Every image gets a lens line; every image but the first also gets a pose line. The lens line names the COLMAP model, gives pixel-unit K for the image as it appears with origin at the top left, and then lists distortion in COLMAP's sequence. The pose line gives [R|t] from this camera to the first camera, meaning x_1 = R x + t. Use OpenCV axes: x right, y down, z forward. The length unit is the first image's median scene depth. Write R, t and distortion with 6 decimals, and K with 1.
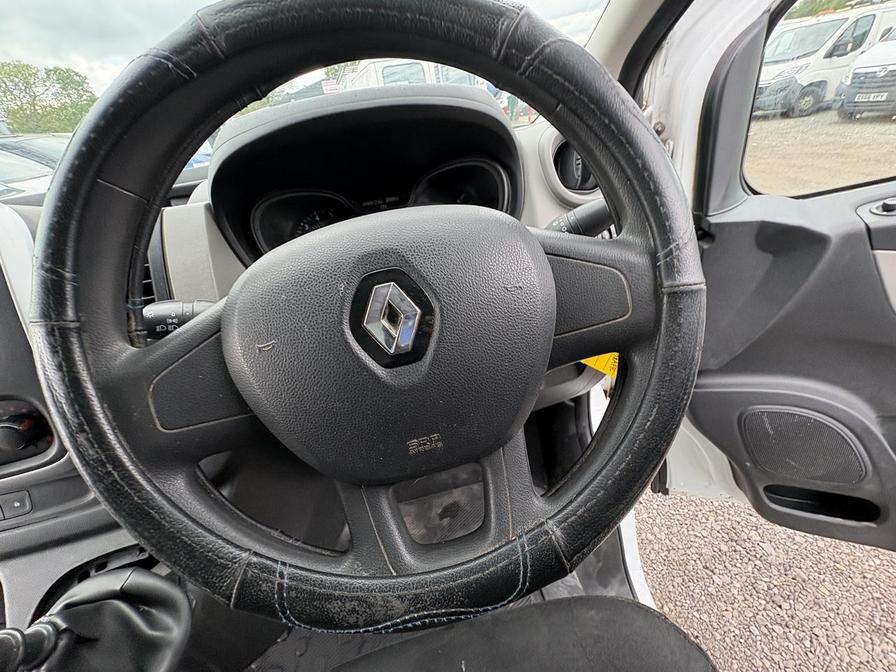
lens RADIAL K [[351.9, 0, 451.4], [0, 351.9, 332.2], [0, 0, 1]] dist [-0.001420, -0.000089]
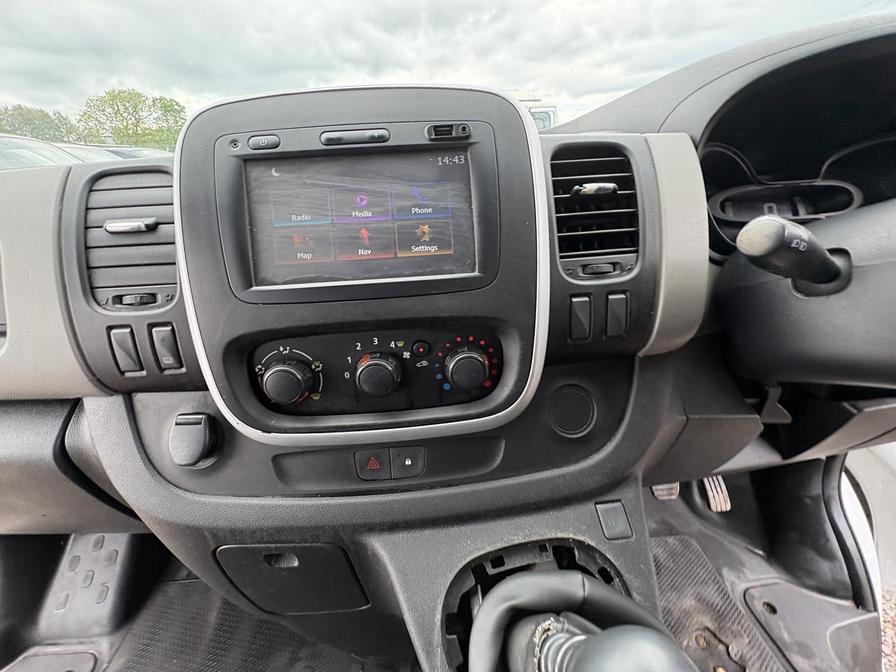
lens RADIAL K [[351.9, 0, 444.1], [0, 351.9, 335.5], [0, 0, 1]] dist [-0.001420, -0.000089]
pose [[0.988860, 0.128618, -0.074924, -1.127418], [-0.136036, 0.985211, -0.104177, 0.275139], [0.060417, 0.113209, 0.991733, 0.171116]]
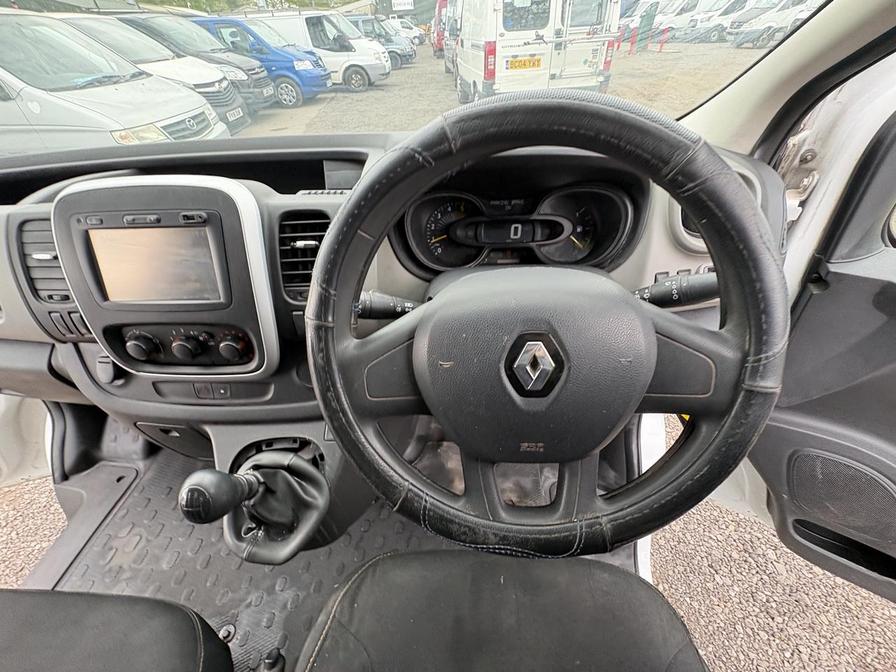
lens RADIAL K [[351.9, 0, 455.3], [0, 351.9, 331.2], [0, 0, 1]] dist [-0.001420, -0.000089]
pose [[0.967351, 0.219523, -0.126655, -0.173493], [-0.195962, 0.964780, 0.175495, -0.193472], [0.160720, -0.144946, 0.976299, -0.230255]]
